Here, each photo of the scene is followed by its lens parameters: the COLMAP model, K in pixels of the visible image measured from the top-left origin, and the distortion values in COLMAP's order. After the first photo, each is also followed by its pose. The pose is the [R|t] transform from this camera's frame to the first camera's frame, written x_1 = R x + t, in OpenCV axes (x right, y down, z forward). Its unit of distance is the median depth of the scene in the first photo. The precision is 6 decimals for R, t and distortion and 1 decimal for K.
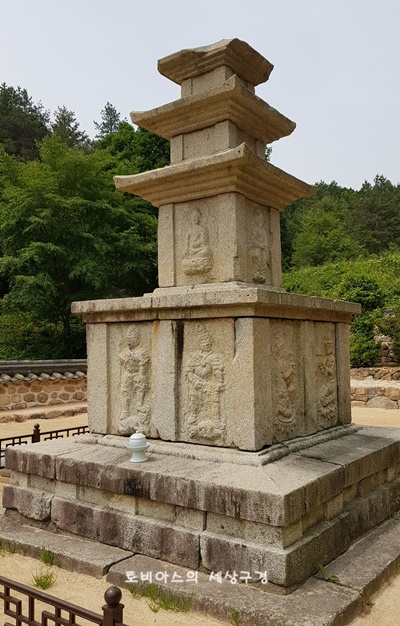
lens RADIAL K [[556.5, 0, 200.2], [0, 556.5, 313.3], [0, 0, 1]] dist [-0.002862, -0.000293]
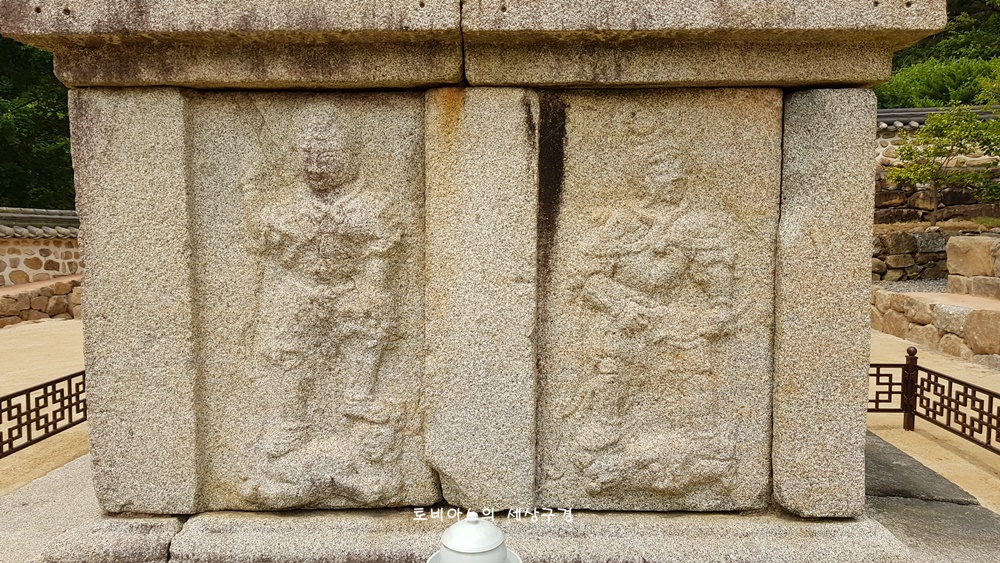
lens RADIAL K [[771.8, 0, 503.0], [0, 771.8, 289.8], [0, 0, 1]] dist [0.020764, -0.010885]
pose [[0.821212, -0.037479, 0.569391, -0.280144], [-0.039910, 0.991624, 0.122834, 0.064474], [-0.569226, -0.123597, 0.812838, 0.686149]]
